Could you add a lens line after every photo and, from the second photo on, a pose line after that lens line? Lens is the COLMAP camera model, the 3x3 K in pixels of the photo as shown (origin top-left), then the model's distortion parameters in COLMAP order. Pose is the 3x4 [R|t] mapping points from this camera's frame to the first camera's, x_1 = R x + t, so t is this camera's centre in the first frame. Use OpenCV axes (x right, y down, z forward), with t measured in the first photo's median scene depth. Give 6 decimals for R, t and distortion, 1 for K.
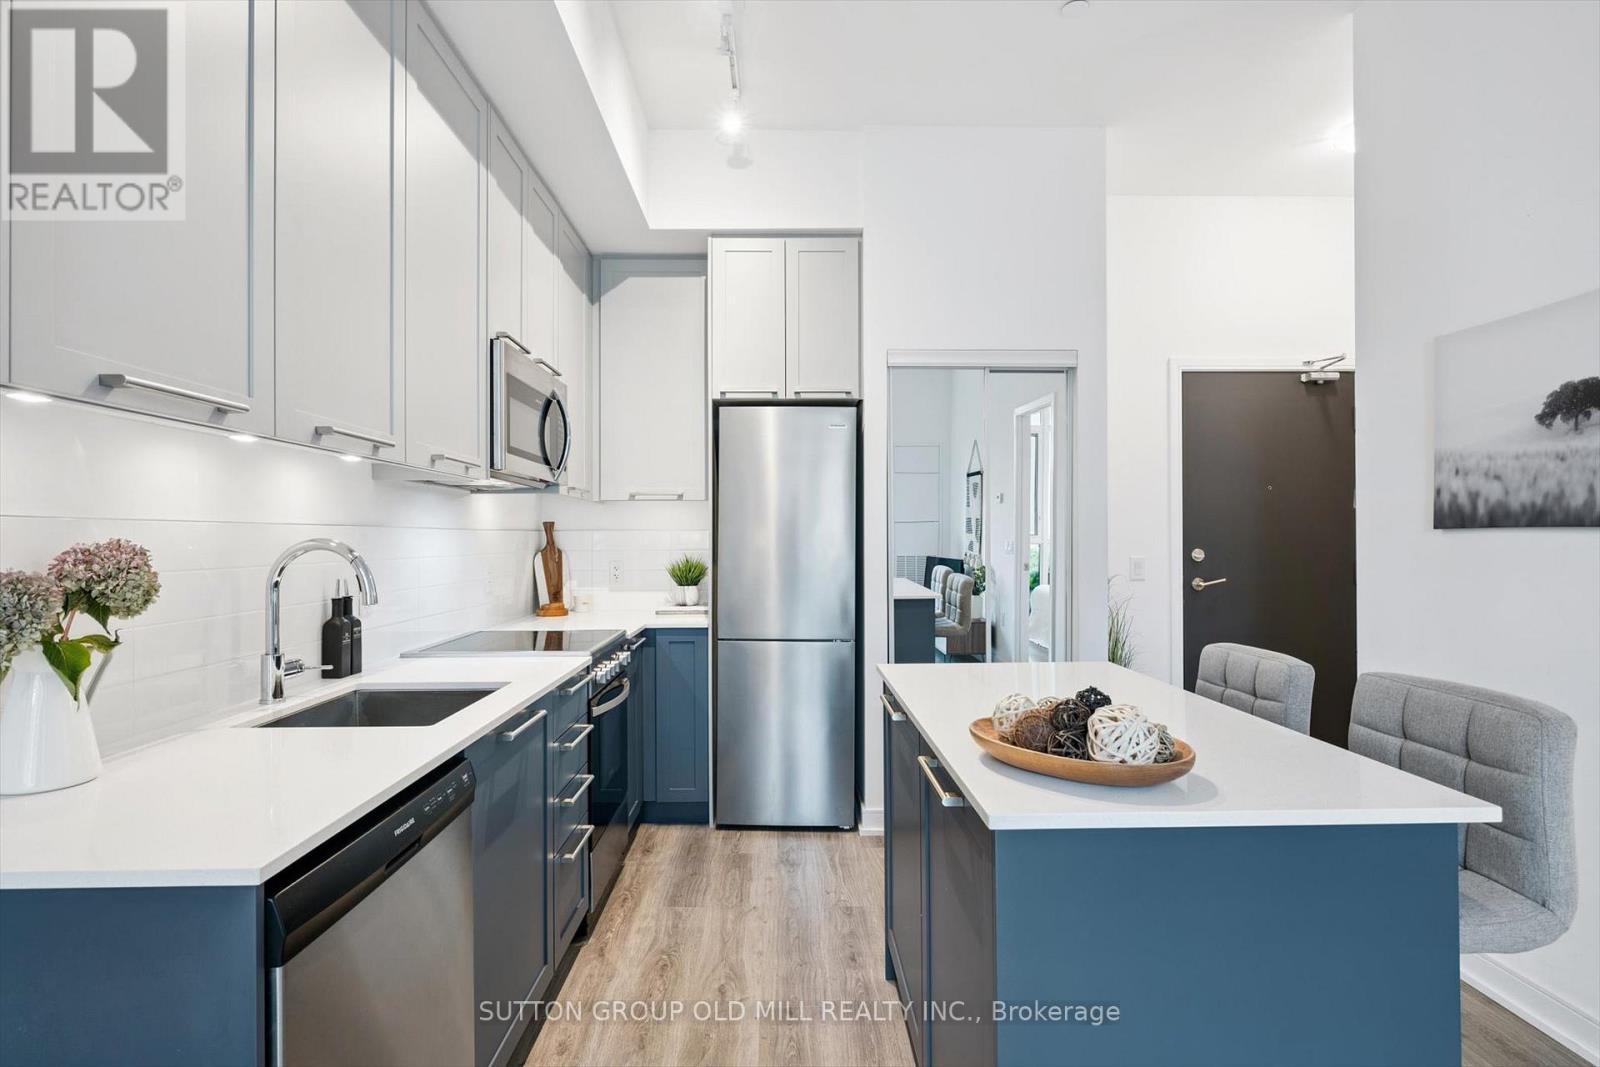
lens RADIAL K [[808.3, 0, 797.1], [0, 808.3, 535.2], [0, 0, 1]] dist [-0.002350, 0.002877]
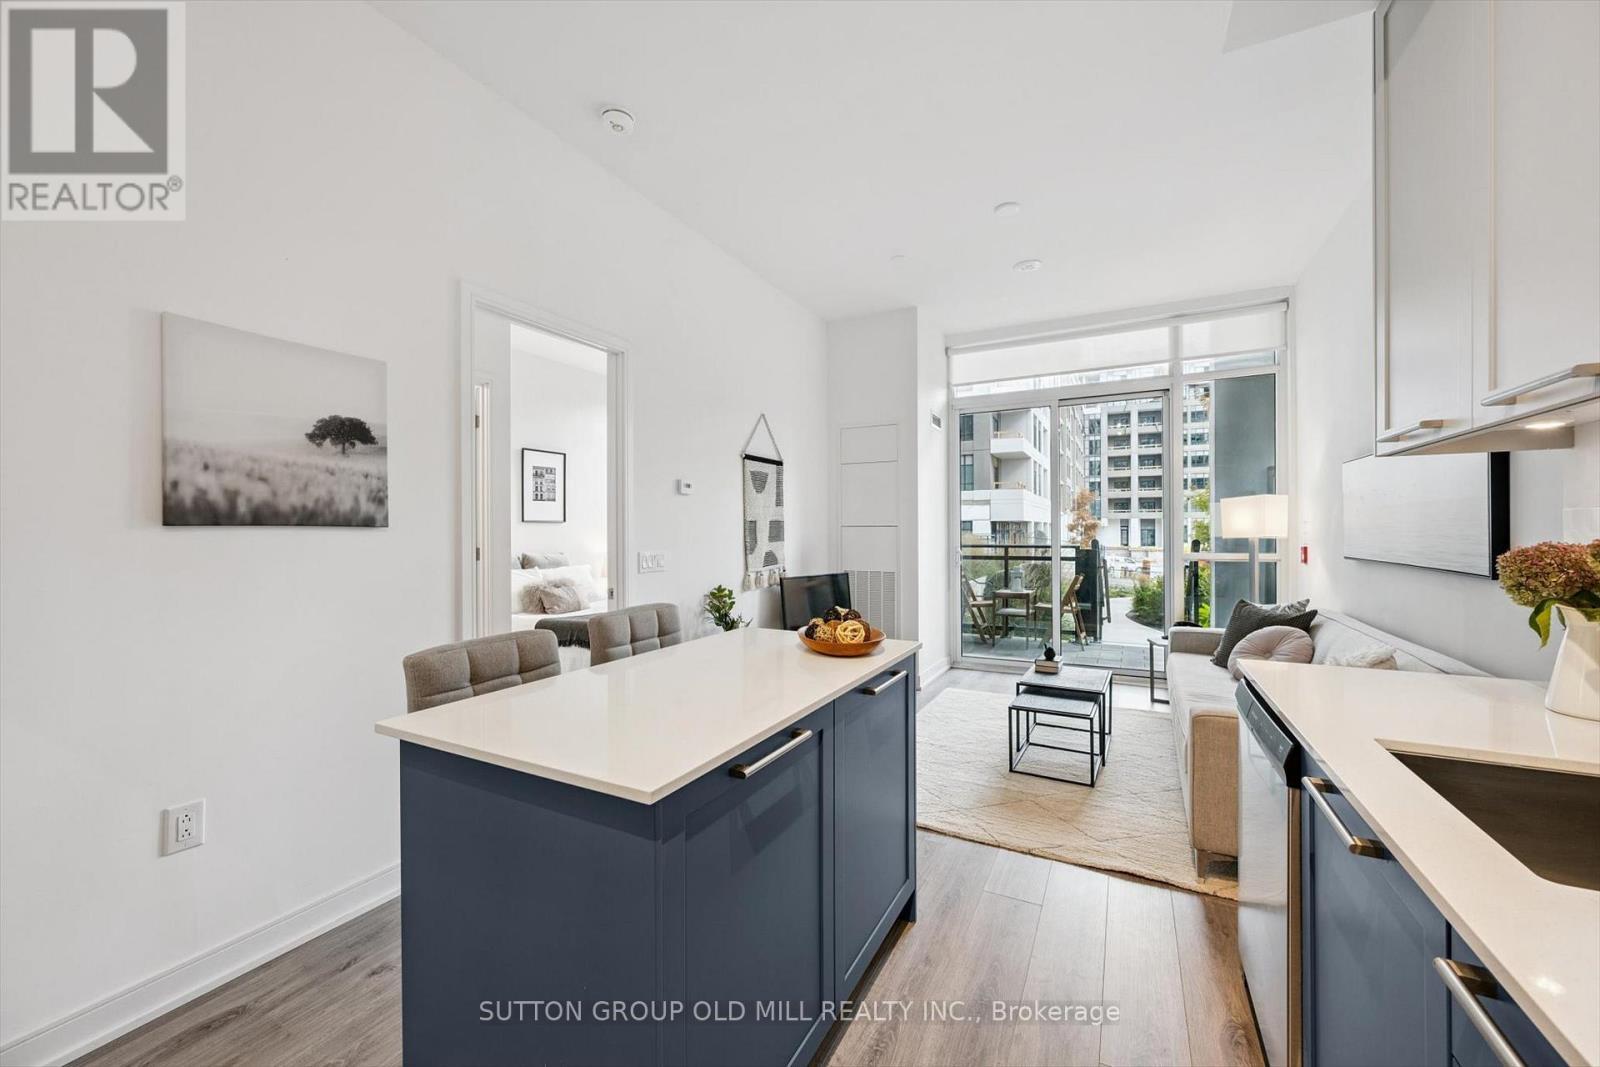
lens RADIAL K [[627.1, 0, 798.2], [0, 627.1, 530.3], [0, 0, 1]] dist [-0.002417, 0.000500]
pose [[-0.877027, 0.009322, 0.480352, -0.122329], [0.006938, 0.999953, -0.006739, 0.005503], [-0.480392, -0.002577, -0.877050, 1.000108]]
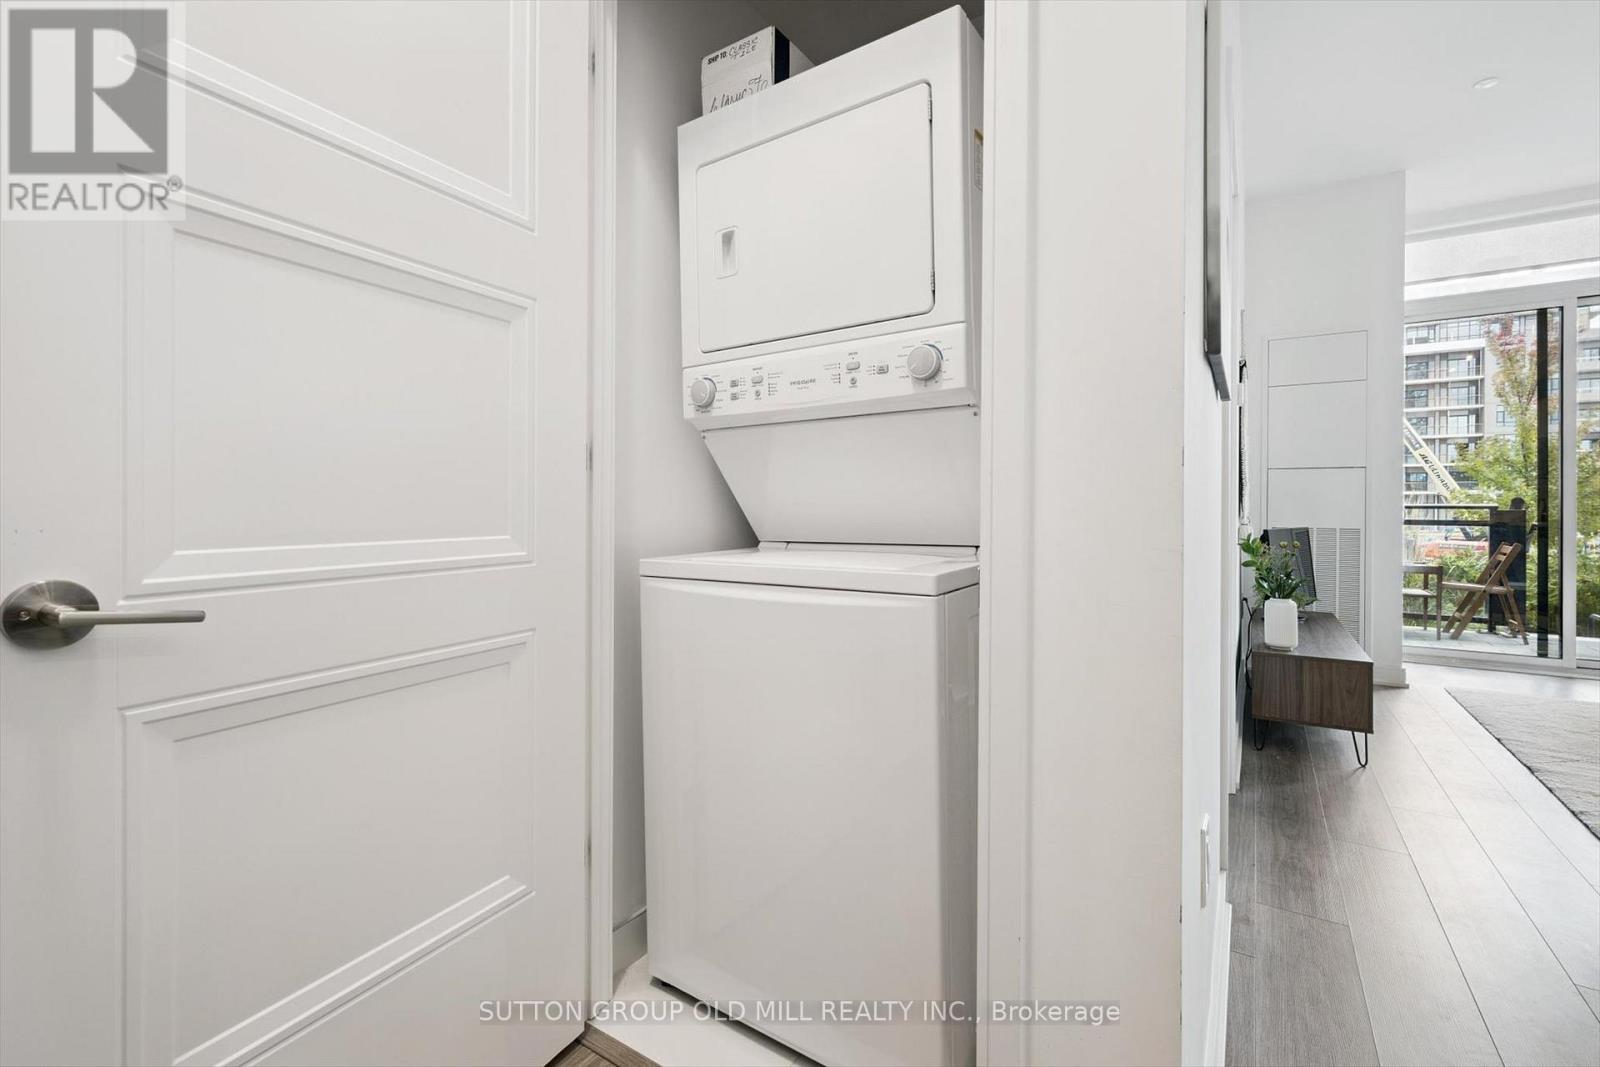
lens RADIAL K [[710.9, 0, 808.7], [0, 710.9, 510.7], [0, 0, 1]] dist [0.007155, 0.001440]
pose [[-0.836445, 0.002261, 0.548046, 0.593018], [0.001648, 0.999997, -0.001609, 0.068503], [-0.548048, -0.000443, -0.836447, 1.192735]]
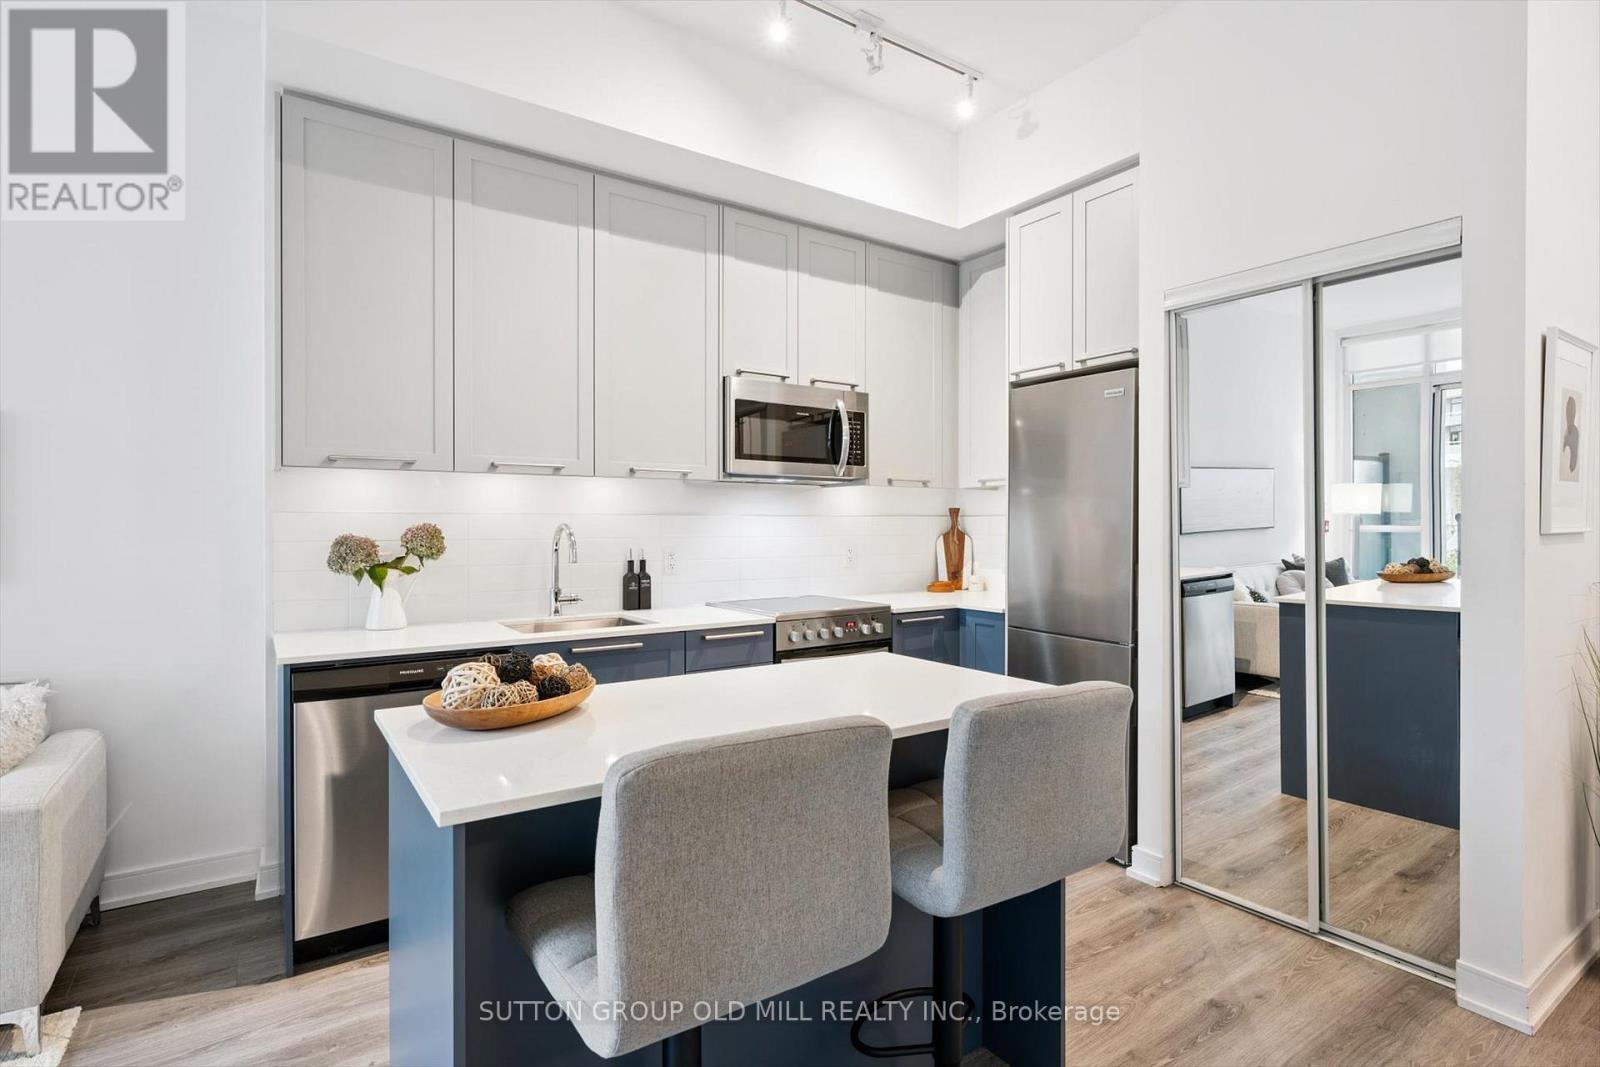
lens RADIAL K [[808.3, 0, 807.2], [0, 808.3, 526.3], [0, 0, 1]] dist [-0.002350, 0.002877]
pose [[0.553190, 0.006764, -0.833028, 0.676334], [0.001818, 0.999955, 0.009327, -0.002537], [0.833053, -0.006675, 0.553152, 0.291951]]
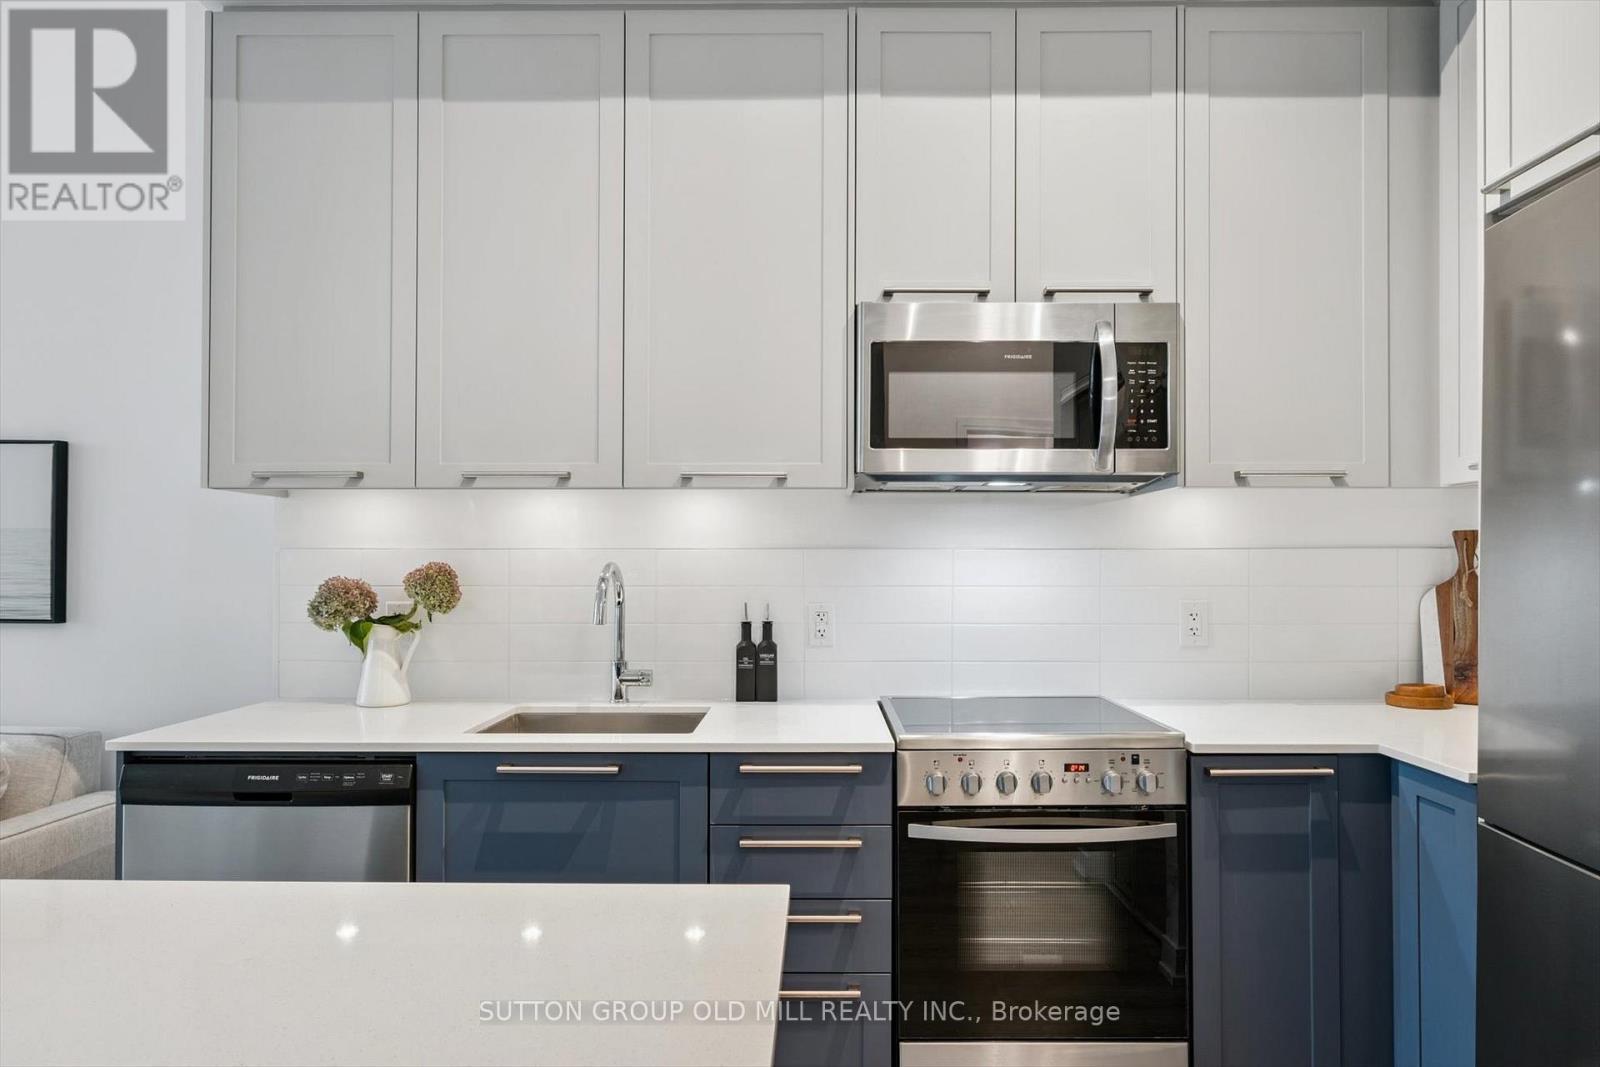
lens RADIAL K [[1001.0, 0, 804.3], [0, 1001.0, 547.6], [0, 0, 1]] dist [-0.004703, 0.006059]
pose [[-0.029302, -0.004050, -0.999562, 0.472040], [0.004062, 0.999983, -0.004171, -0.005487], [0.999562, -0.004182, -0.029285, 0.789707]]
